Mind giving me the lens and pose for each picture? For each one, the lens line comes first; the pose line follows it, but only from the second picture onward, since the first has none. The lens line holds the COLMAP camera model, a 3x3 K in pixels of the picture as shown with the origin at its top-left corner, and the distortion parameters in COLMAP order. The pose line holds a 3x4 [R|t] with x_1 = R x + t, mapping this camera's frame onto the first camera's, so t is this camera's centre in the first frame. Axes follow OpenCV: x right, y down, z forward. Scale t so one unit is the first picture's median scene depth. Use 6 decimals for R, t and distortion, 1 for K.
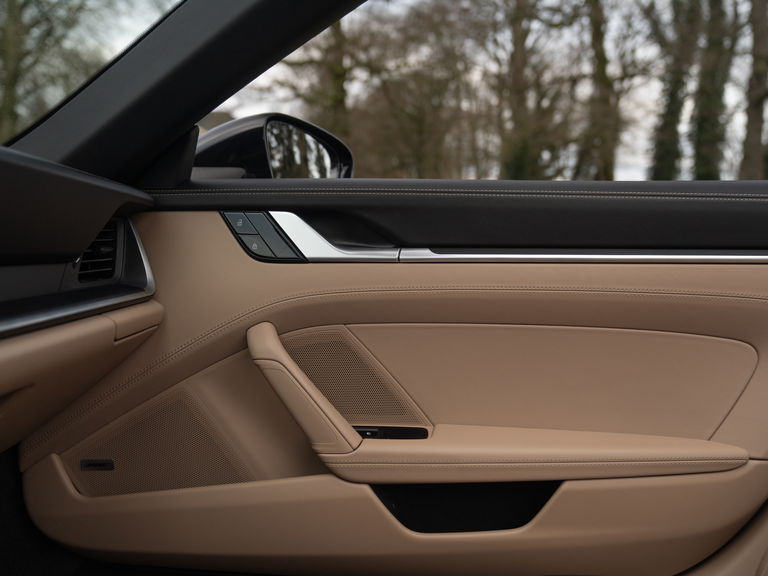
lens RADIAL K [[600.1, 0, 384.0], [0, 600.1, 288.0], [0, 0, 1]] dist [-0.075373, 0.002974]
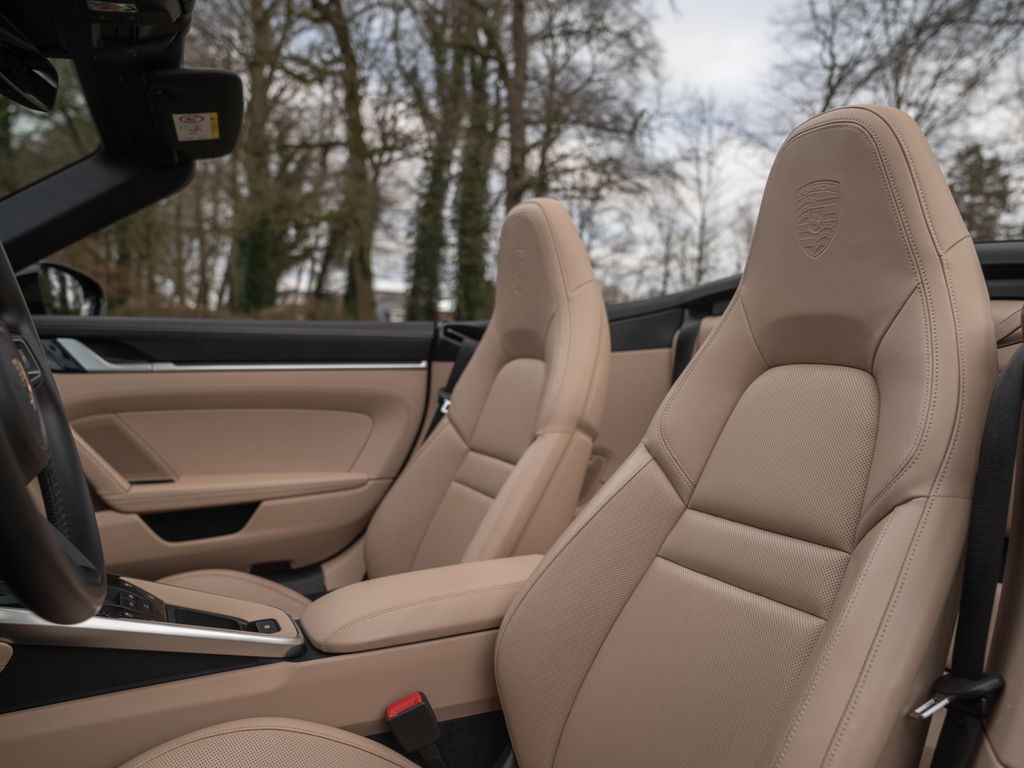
lens RADIAL K [[722.6, 0, 512.0], [0, 722.6, 384.0], [0, 0, 1]] dist [-0.080400, 0.000661]
pose [[0.846037, -0.017164, 0.532848, -0.165209], [0.024337, 0.999683, -0.006439, 0.023093], [-0.532569, 0.018415, 0.846187, -1.068496]]
